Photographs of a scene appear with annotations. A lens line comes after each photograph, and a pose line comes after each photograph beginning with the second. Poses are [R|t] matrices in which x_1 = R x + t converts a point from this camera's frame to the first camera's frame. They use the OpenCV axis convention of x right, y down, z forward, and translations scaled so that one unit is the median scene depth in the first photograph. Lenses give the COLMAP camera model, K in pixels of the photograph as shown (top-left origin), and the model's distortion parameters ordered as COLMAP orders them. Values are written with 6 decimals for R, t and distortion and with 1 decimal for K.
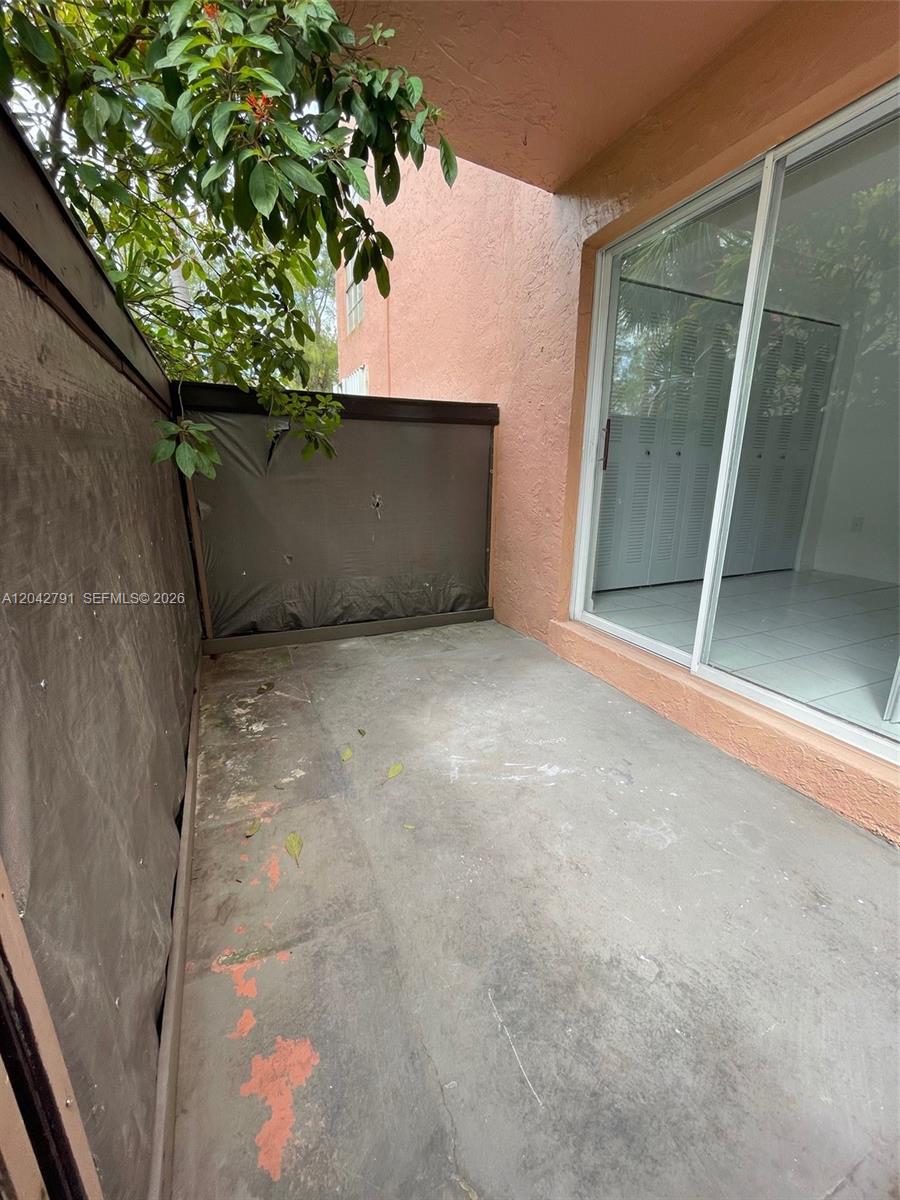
lens RADIAL K [[485.0, 0, 454.9], [0, 485.0, 601.3], [0, 0, 1]] dist [0.001595, -0.001246]
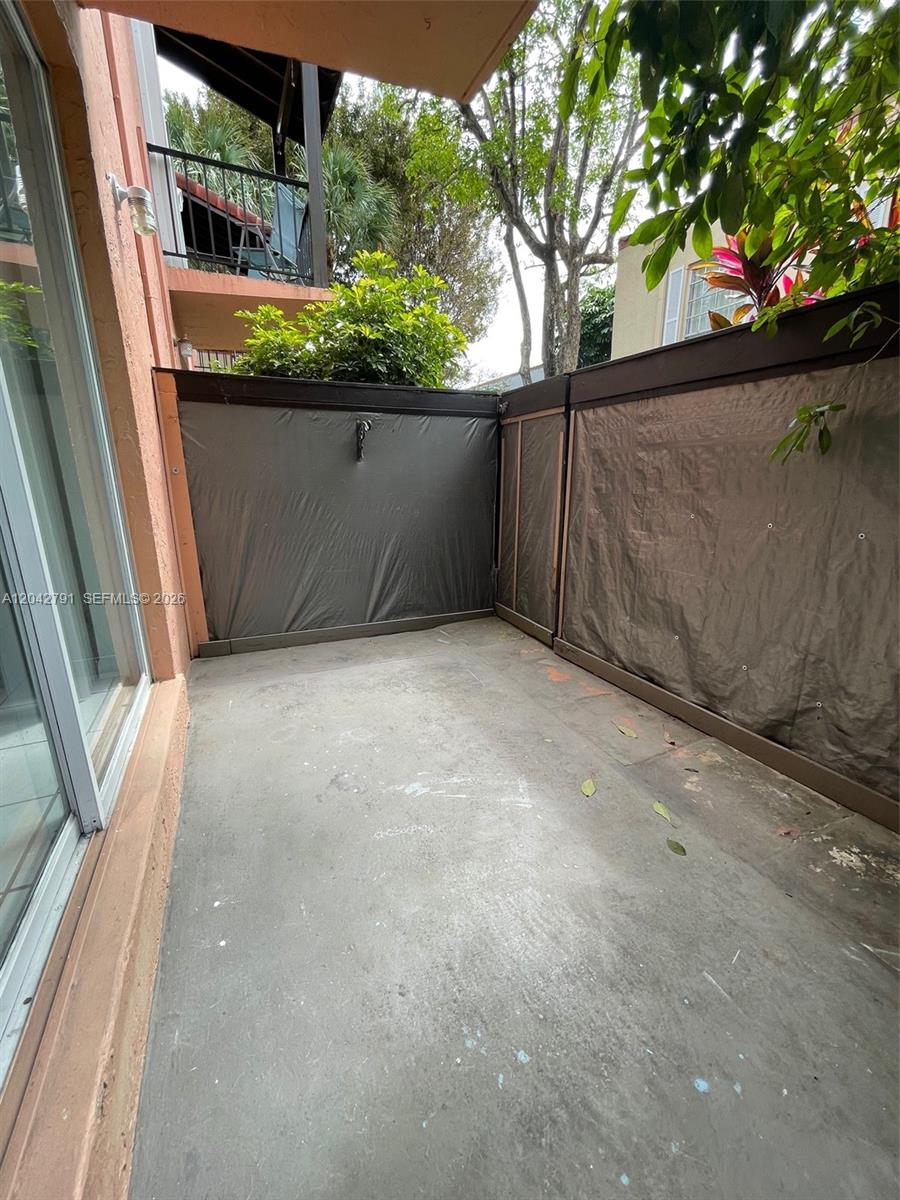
lens RADIAL K [[485.0, 0, 454.9], [0, 485.0, 601.3], [0, 0, 1]] dist [0.001595, -0.001246]
pose [[-0.999877, -0.011697, -0.010494, 0.144932], [-0.015412, 0.860357, 0.509459, -0.425443], [0.003069, 0.509558, -0.860431, 1.675362]]
